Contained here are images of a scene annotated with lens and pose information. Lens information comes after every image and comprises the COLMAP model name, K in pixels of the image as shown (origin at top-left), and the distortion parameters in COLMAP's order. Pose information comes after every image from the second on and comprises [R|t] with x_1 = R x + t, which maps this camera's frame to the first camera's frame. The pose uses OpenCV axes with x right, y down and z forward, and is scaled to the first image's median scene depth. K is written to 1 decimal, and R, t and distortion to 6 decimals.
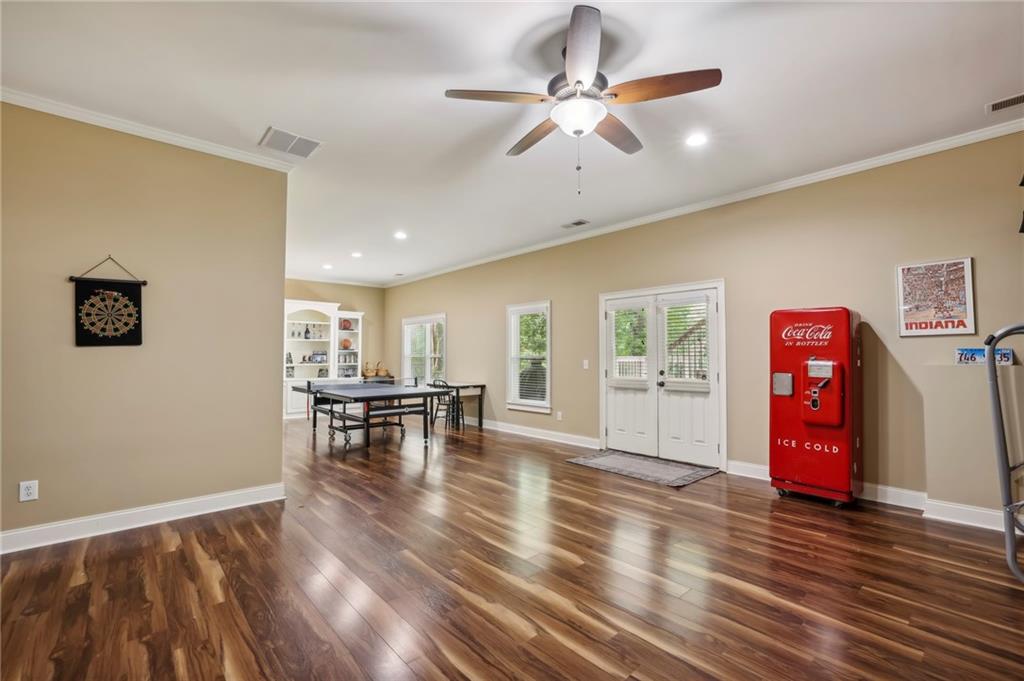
lens RADIAL K [[466.9, 0, 506.7], [0, 466.9, 343.4], [0, 0, 1]] dist [-0.003378, 0.000361]
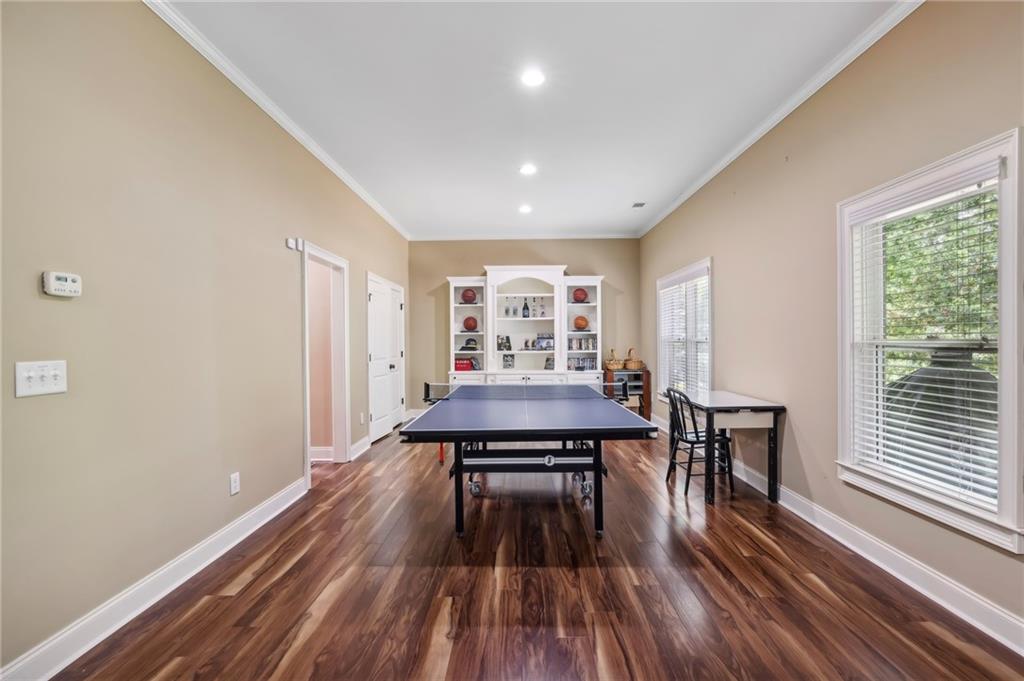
lens RADIAL K [[466.9, 0, 506.7], [0, 466.9, 343.4], [0, 0, 1]] dist [-0.003378, 0.000361]
pose [[0.761757, -0.001118, -0.647862, 0.028896], [0.026120, 0.999238, 0.028988, 0.009057], [0.647336, -0.039004, 0.761206, 0.403069]]
